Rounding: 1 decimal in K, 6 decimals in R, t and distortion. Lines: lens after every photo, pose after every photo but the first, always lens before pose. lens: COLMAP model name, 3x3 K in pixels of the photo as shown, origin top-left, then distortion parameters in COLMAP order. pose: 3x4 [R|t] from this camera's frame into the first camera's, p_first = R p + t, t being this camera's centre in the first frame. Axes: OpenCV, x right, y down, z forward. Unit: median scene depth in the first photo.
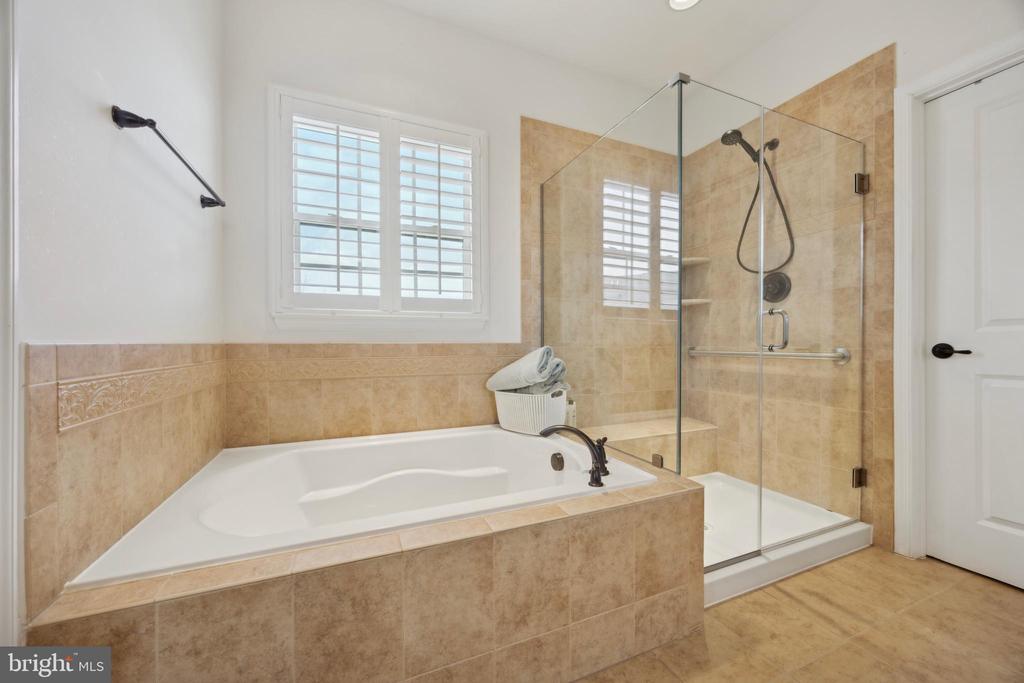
lens RADIAL K [[395.2, 0, 512.6], [0, 395.2, 340.7], [0, 0, 1]] dist [-0.000580, 0.000345]
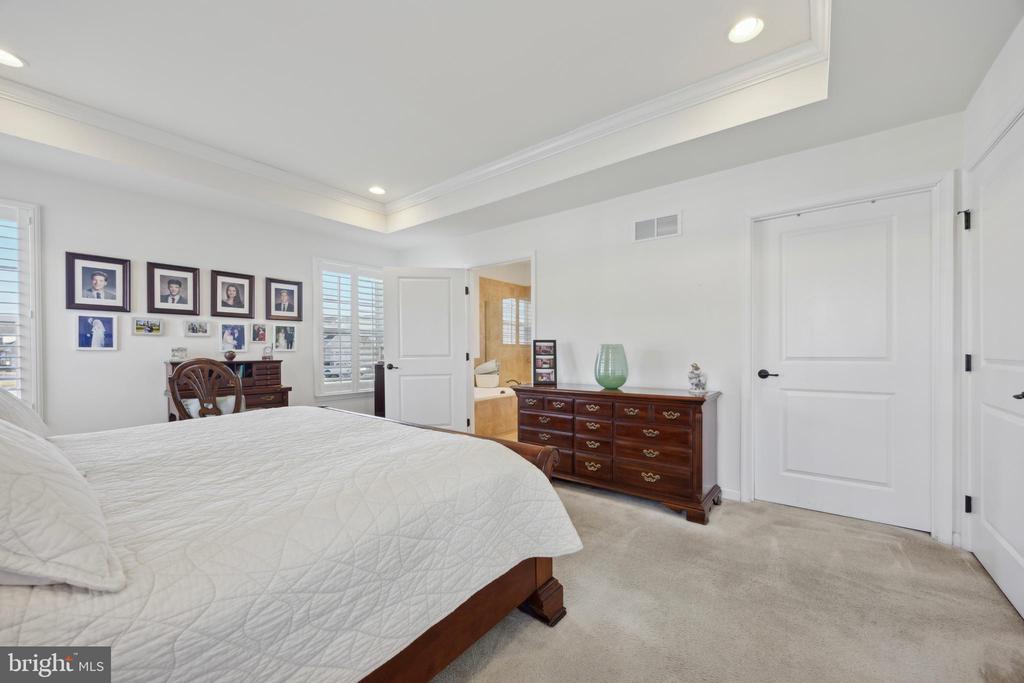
lens RADIAL K [[395.2, 0, 515.6], [0, 395.2, 346.2], [0, 0, 1]] dist [-0.000580, 0.000345]
pose [[0.875430, 0.001267, 0.483344, -1.020344], [-0.000710, 0.999999, -0.001336, -0.068486], [-0.483345, 0.000826, 0.875430, -1.445781]]
